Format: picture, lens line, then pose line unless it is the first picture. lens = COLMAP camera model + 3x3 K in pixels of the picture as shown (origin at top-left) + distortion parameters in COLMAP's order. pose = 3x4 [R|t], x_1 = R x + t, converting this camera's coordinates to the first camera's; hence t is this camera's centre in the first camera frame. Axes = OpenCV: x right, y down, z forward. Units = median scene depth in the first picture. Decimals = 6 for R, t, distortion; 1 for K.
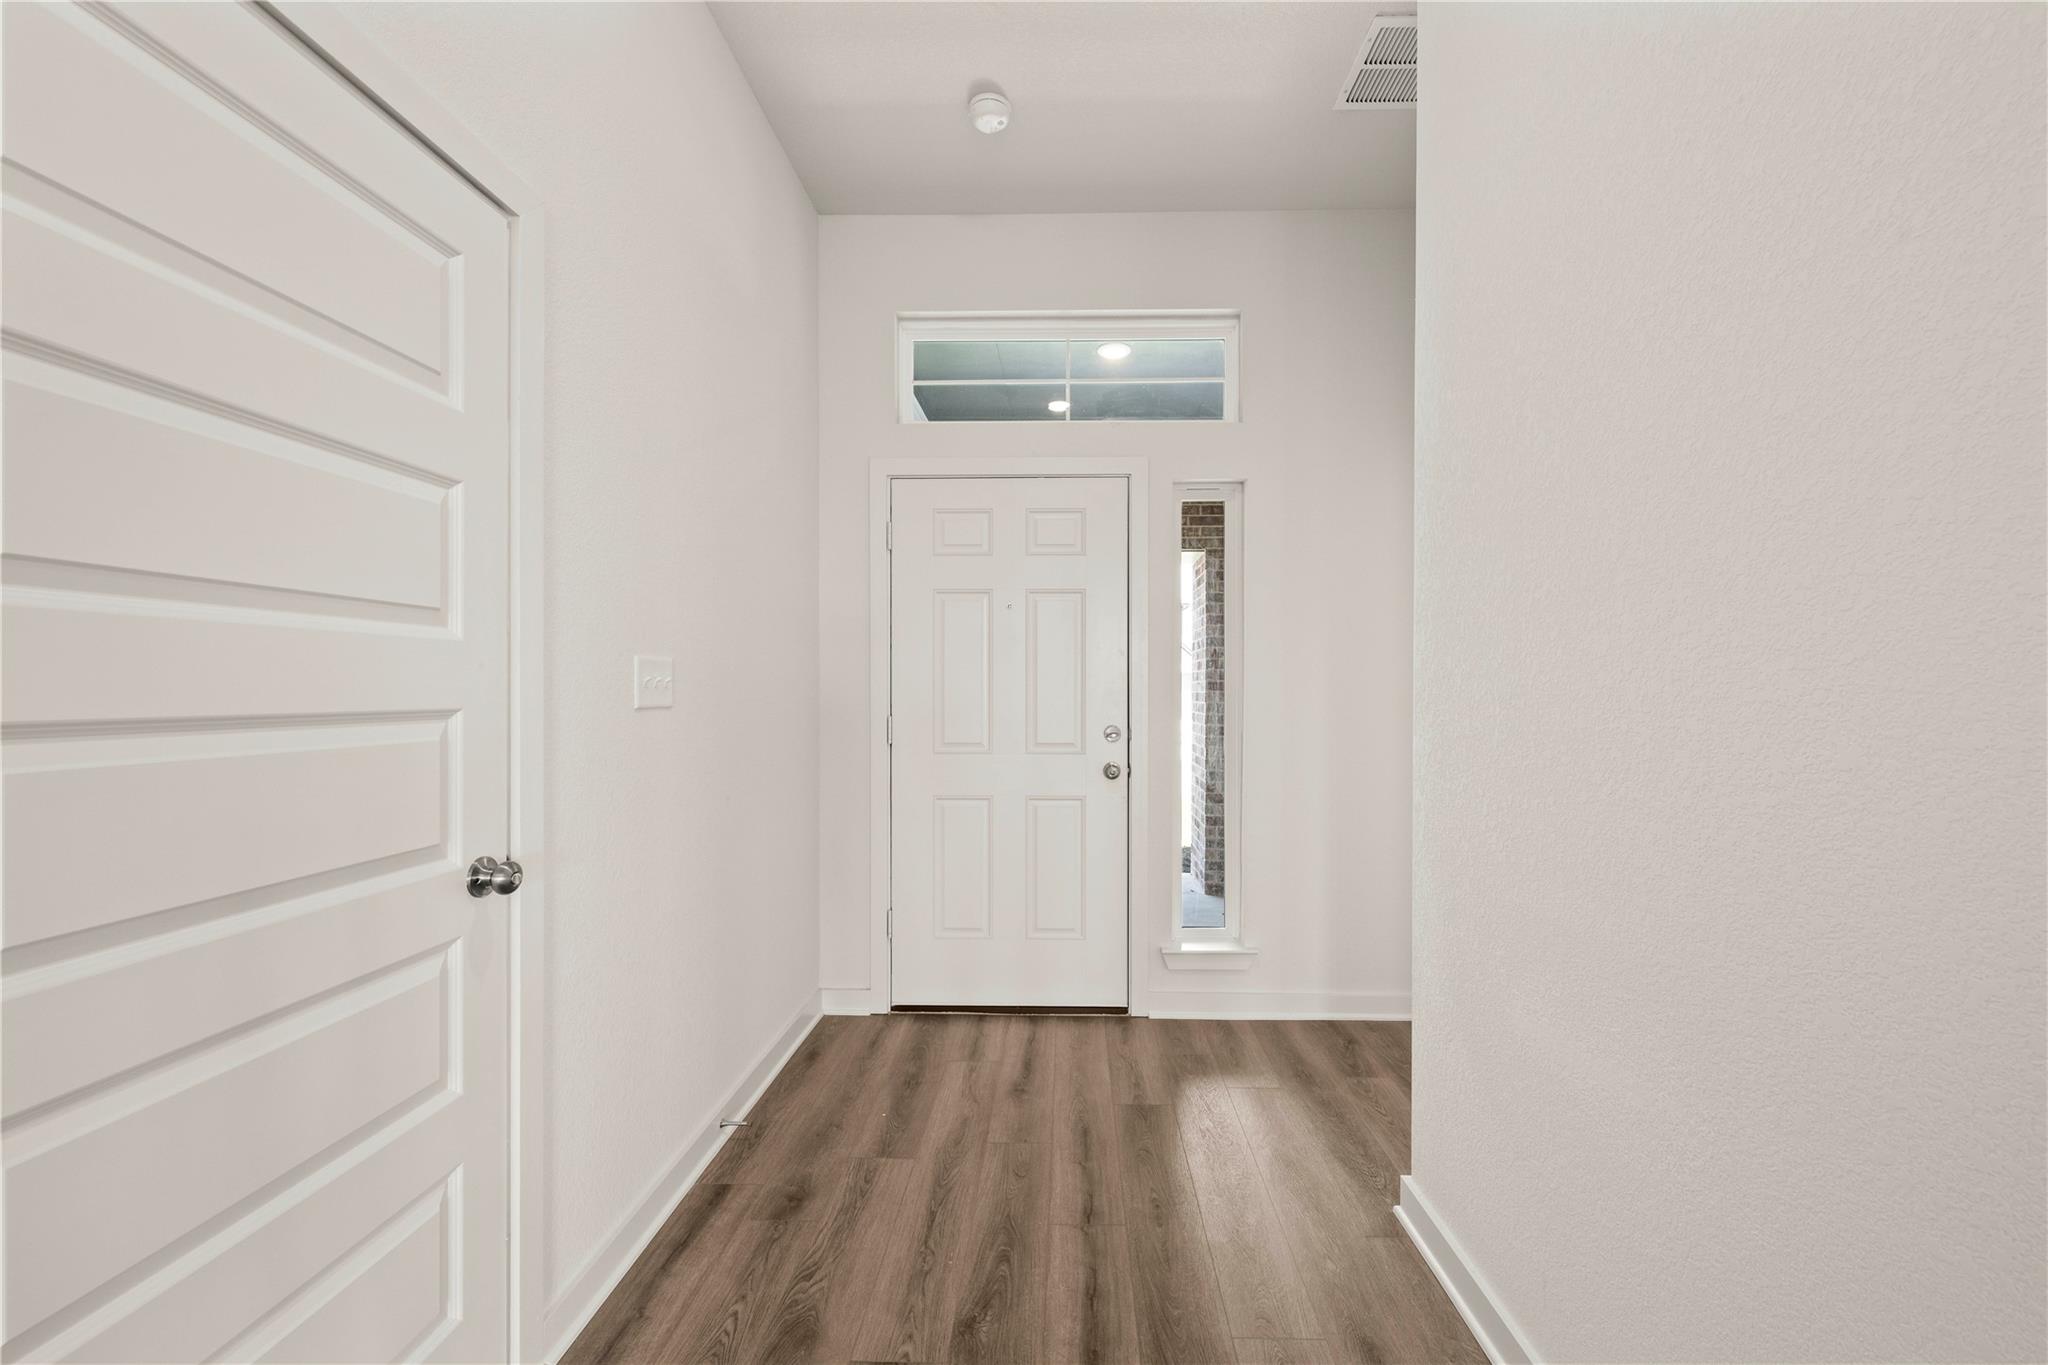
lens RADIAL K [[809.9, 0, 1029.2], [0, 809.9, 689.7], [0, 0, 1]] dist [-0.000474, 0.000108]
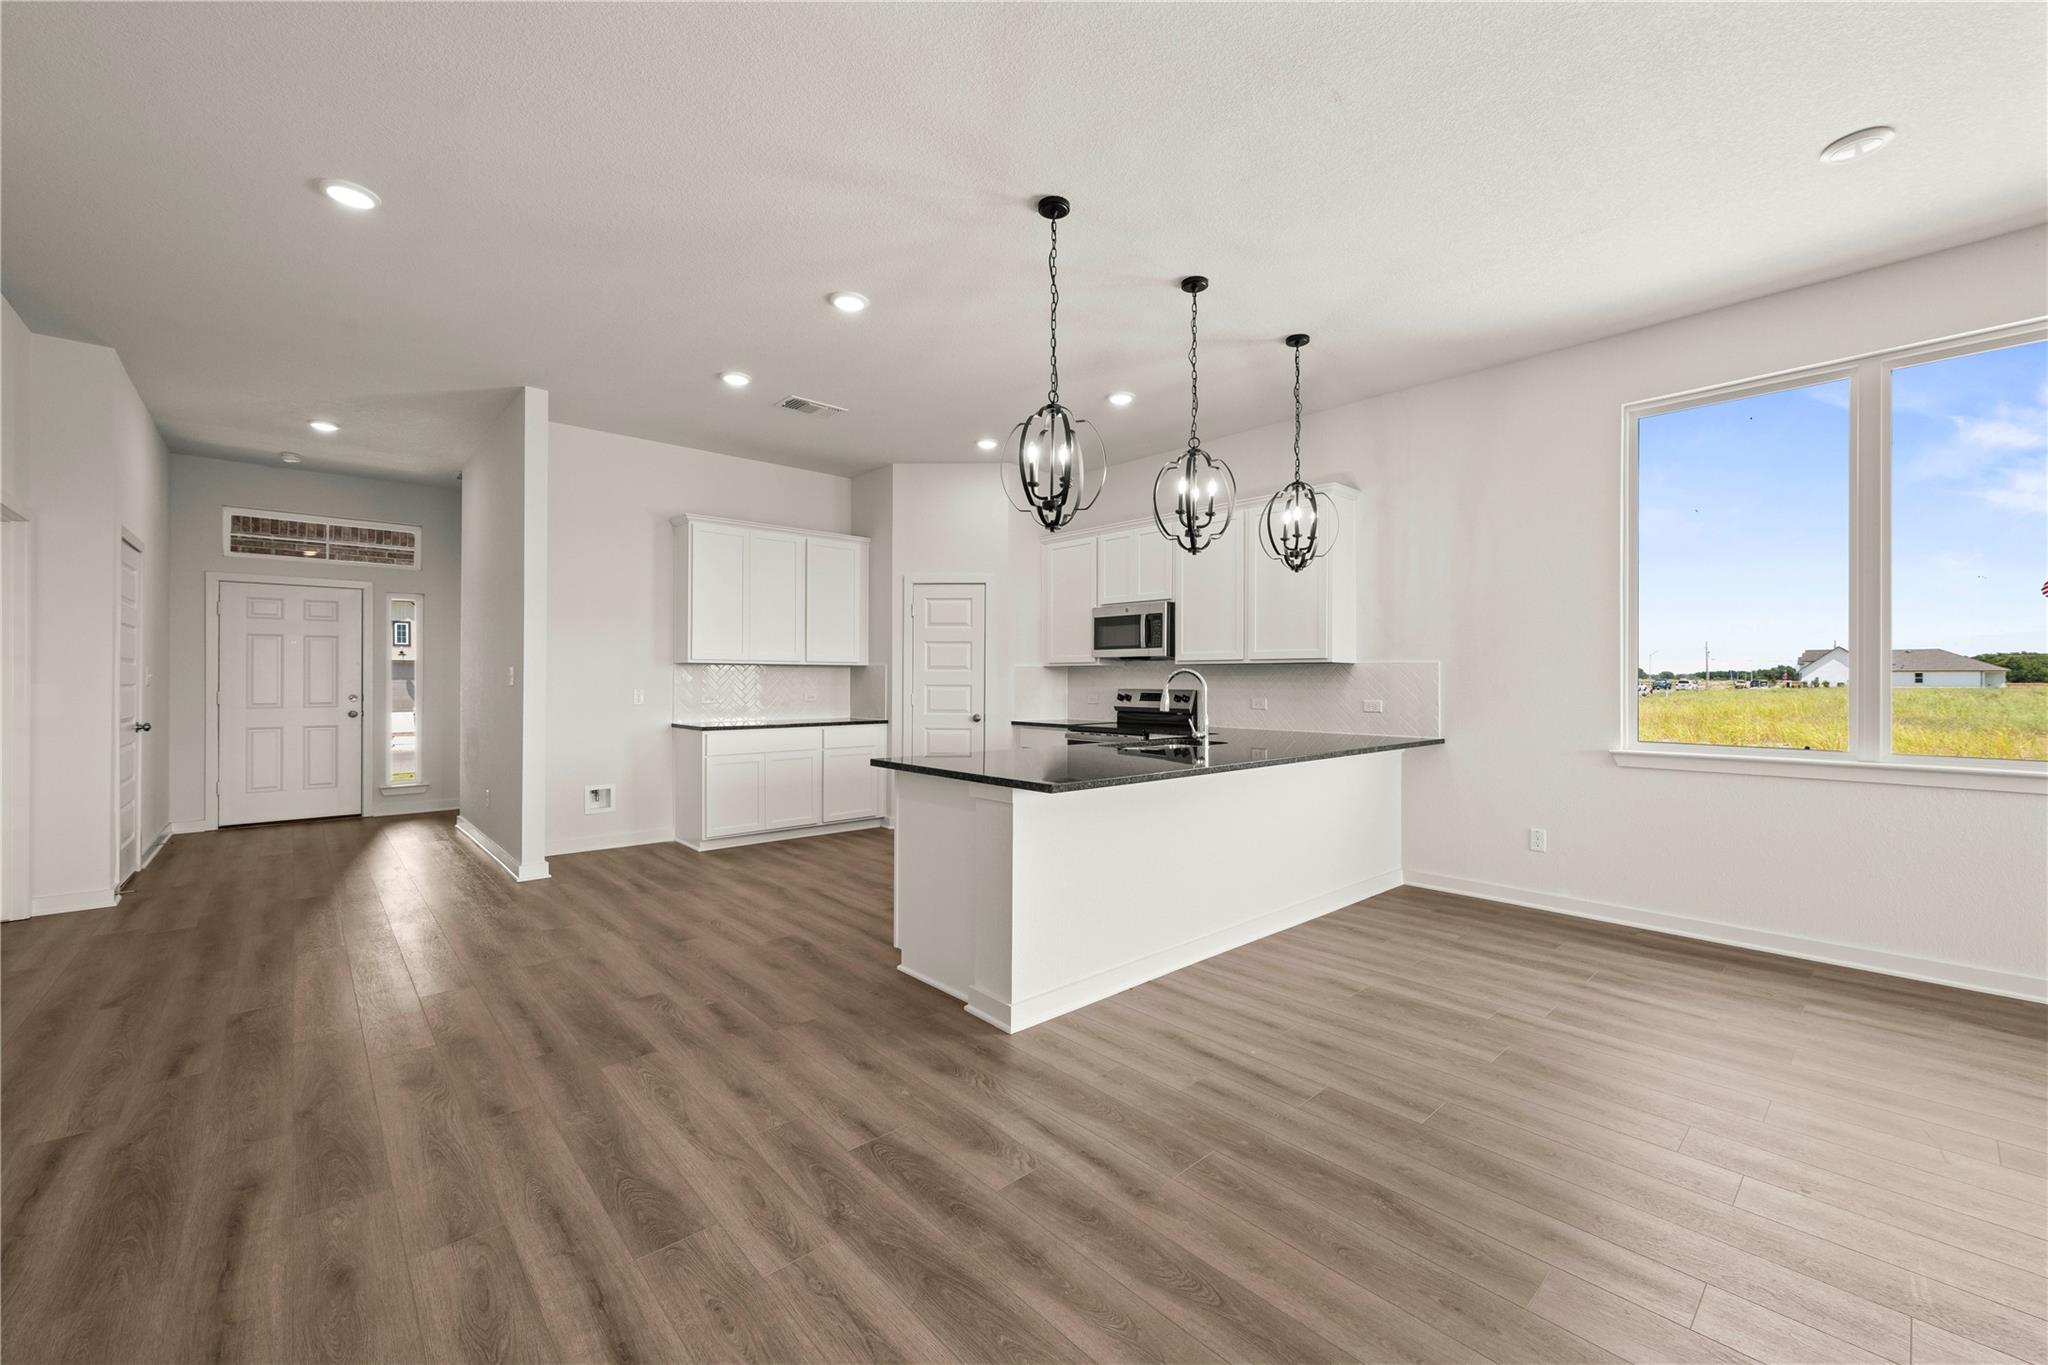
lens RADIAL K [[809.9, 0, 1038.1], [0, 809.9, 675.5], [0, 0, 1]] dist [-0.000474, 0.000108]
pose [[0.703685, 0.002071, 0.710509, -0.298404], [-0.000534, 0.999997, -0.002386, -0.006192], [-0.710512, 0.001300, 0.703684, -3.668565]]
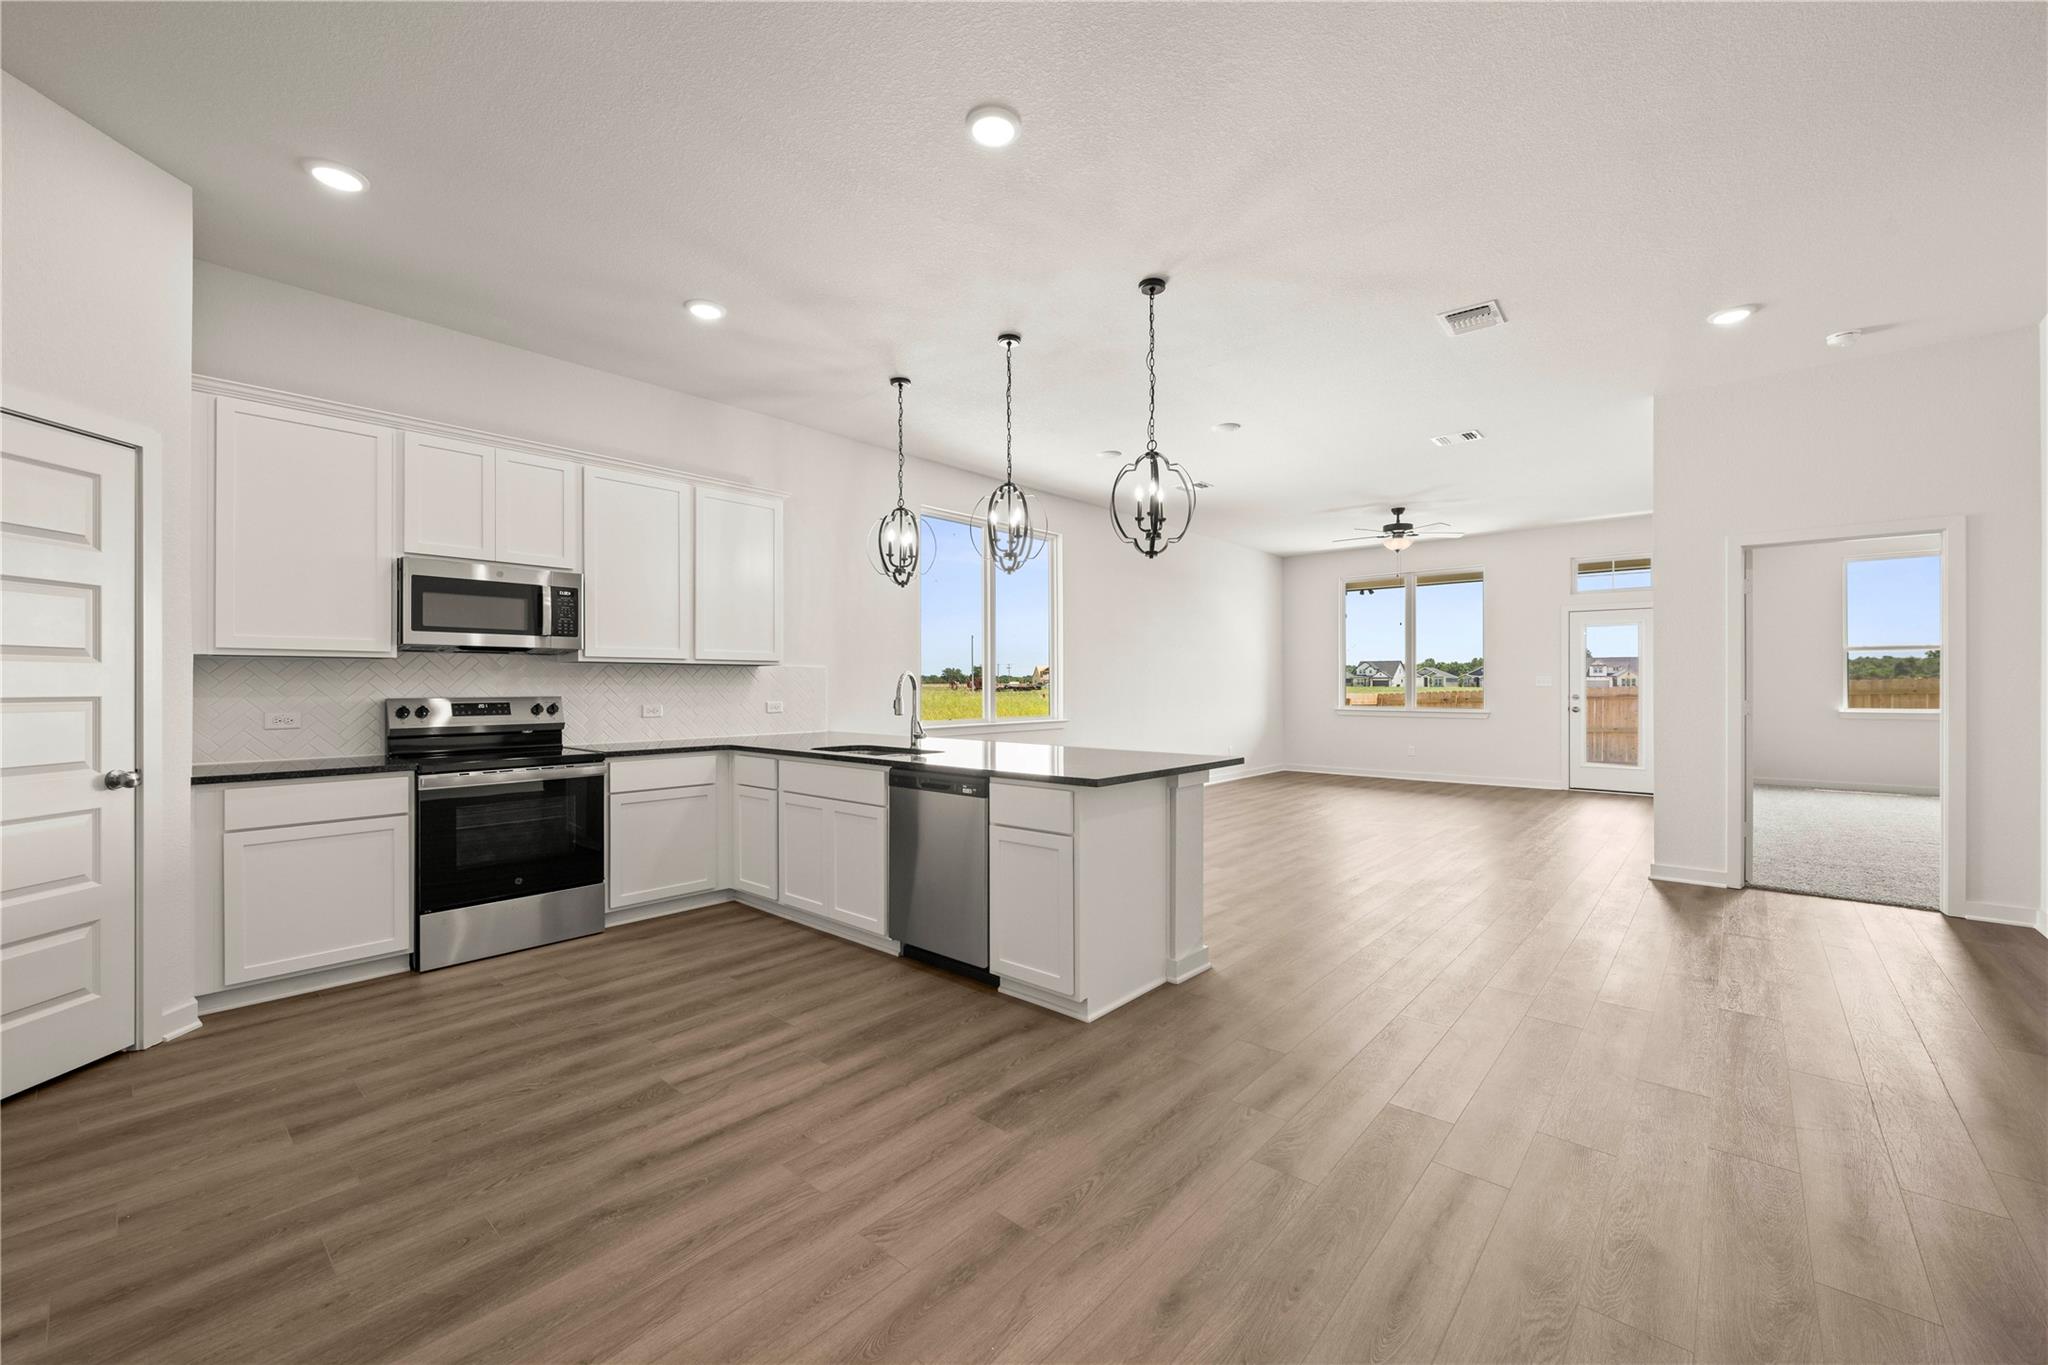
lens RADIAL K [[809.9, 0, 1032.8], [0, 809.9, 678.9], [0, 0, 1]] dist [-0.000474, 0.000108]
pose [[-0.783761, -0.000047, 0.621063, -0.084800], [-0.002790, 0.999990, -0.003445, -0.002998], [-0.621057, -0.004433, -0.783753, -0.586069]]
